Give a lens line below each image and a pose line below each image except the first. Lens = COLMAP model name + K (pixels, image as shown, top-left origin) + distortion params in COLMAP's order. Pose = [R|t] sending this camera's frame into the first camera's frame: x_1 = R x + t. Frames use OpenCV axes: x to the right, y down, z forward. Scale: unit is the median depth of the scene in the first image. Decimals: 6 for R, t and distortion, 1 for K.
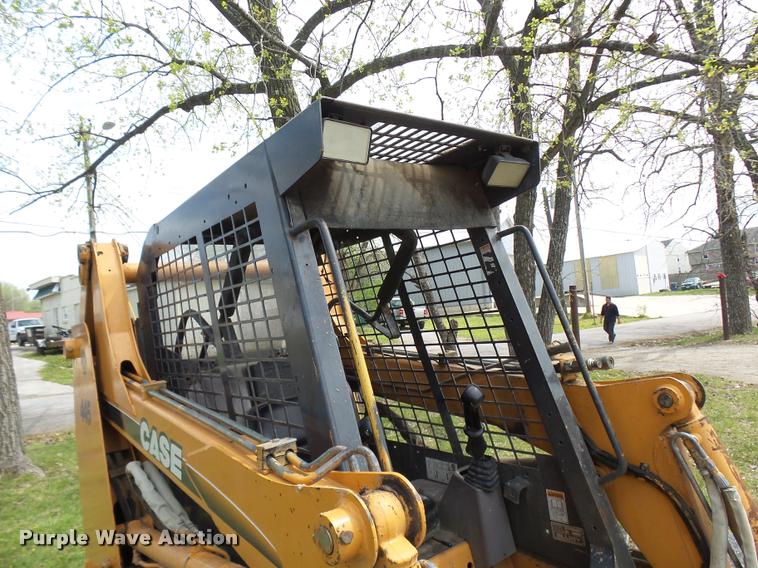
lens RADIAL K [[518.8, 0, 383.6], [0, 518.8, 287.0], [0, 0, 1]] dist [0.000589, -0.001870]
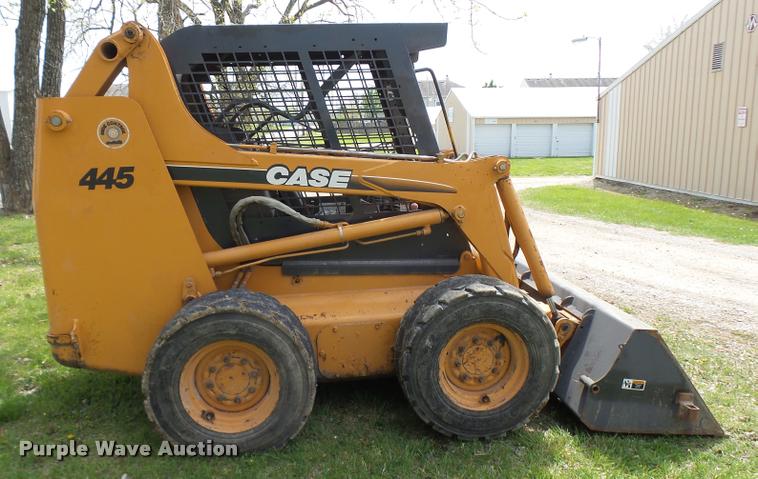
lens RADIAL K [[601.9, 0, 372.4], [0, 601.9, 246.7], [0, 0, 1]] dist [-0.003255, 0.001005]
pose [[0.509075, -0.078044, 0.857177, -1.929891], [-0.070676, 0.988728, 0.131995, 0.240483], [-0.857816, -0.127777, 0.497820, -0.200489]]
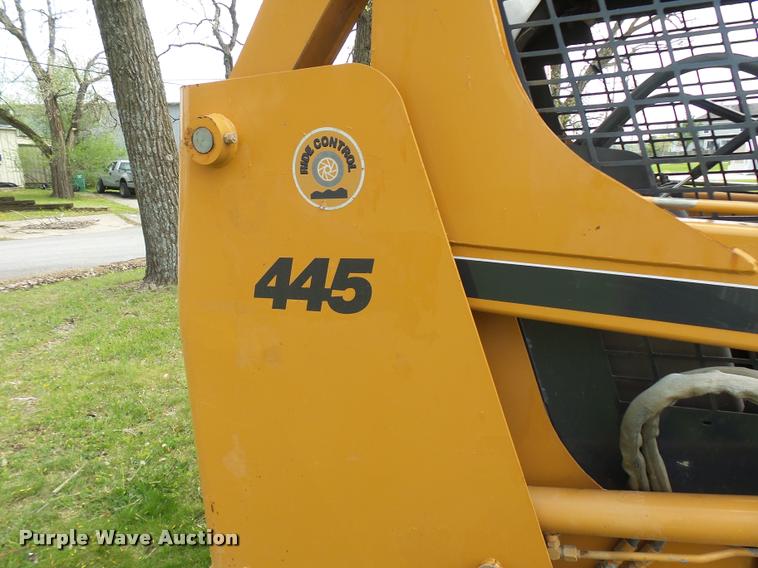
lens RADIAL K [[518.8, 0, 383.6], [0, 518.8, 287.0], [0, 0, 1]] dist [0.000589, -0.001870]
pose [[0.861567, -0.046945, 0.505469, -1.023787], [-0.071943, 0.974374, 0.213120, 0.198128], [-0.502520, -0.219982, 0.836111, 0.833044]]
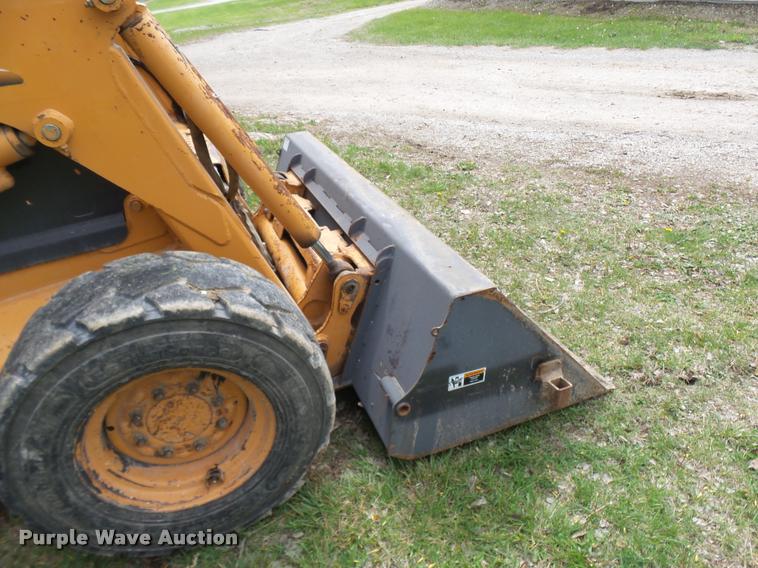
lens RADIAL K [[521.7, 0, 380.8], [0, 521.7, 291.9], [0, 0, 1]] dist [0.002074, -0.000737]
pose [[0.283179, -0.479332, 0.830693, -0.698075], [0.082768, 0.875129, 0.476758, 0.257974], [-0.955489, -0.066253, 0.287491, -0.132541]]
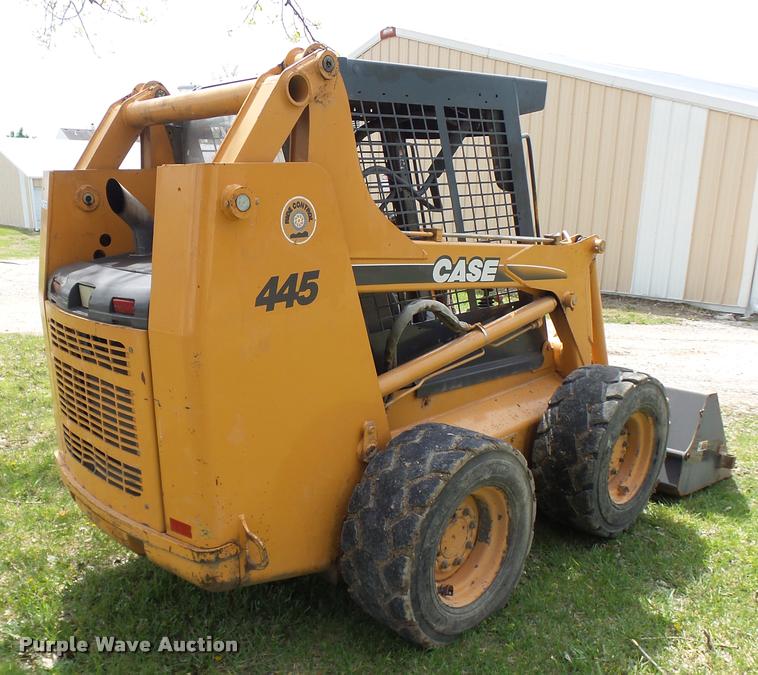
lens RADIAL K [[706.4, 0, 318.8], [0, 706.4, 389.6], [0, 0, 1]] dist [0.002157, 0.001053]
pose [[-0.059382, -0.184276, 0.981079, -2.158015], [-0.024462, 0.982787, 0.183116, 0.266733], [-0.997936, -0.013126, -0.062868, 1.406636]]
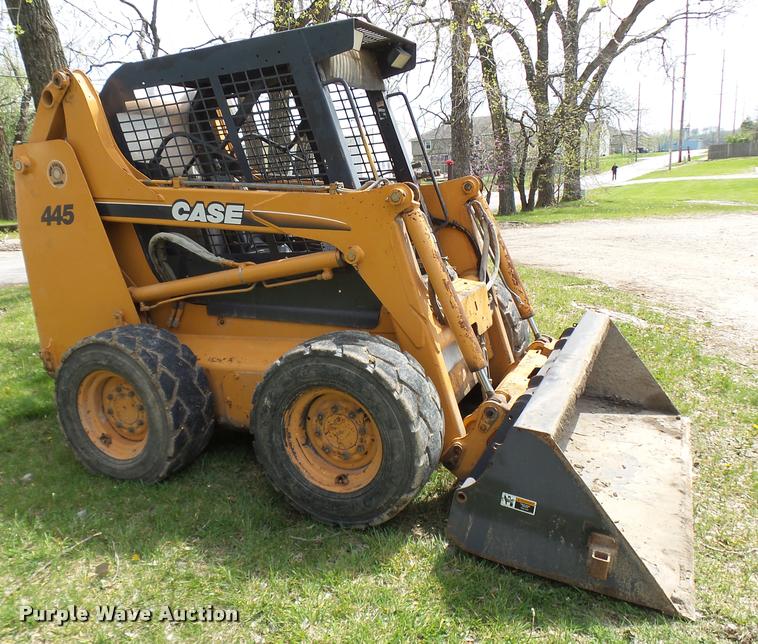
lens RADIAL K [[660.2, 0, 357.8], [0, 660.2, 339.2], [0, 0, 1]] dist [-0.003492, -0.000372]
pose [[0.896288, -0.065998, 0.438535, -0.883323], [-0.042792, 0.971379, 0.233648, 0.176435], [-0.441404, -0.228182, 0.867811, -1.042443]]
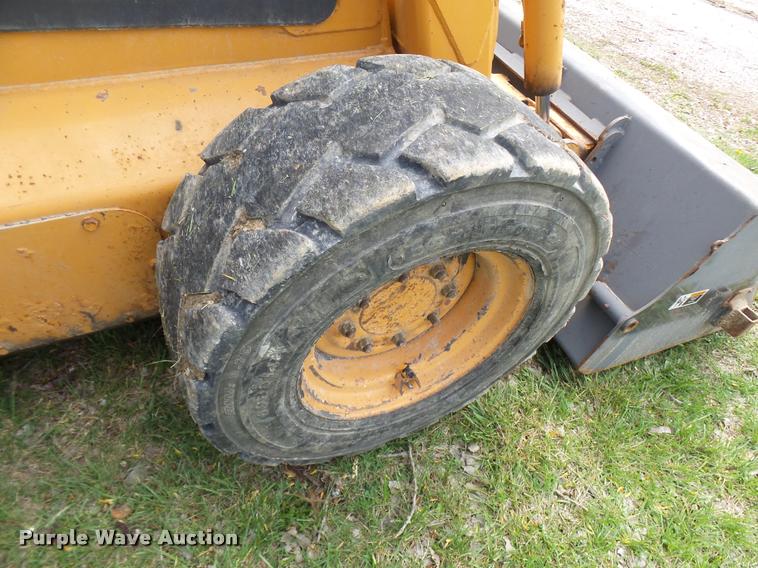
lens RADIAL K [[518.8, 0, 383.6], [0, 518.8, 287.0], [0, 0, 1]] dist [0.000589, -0.001870]
pose [[0.207715, -0.643852, 0.736416, -0.624668], [-0.186795, 0.712874, 0.675957, 0.387398], [-0.960188, -0.277966, 0.027807, 0.410498]]
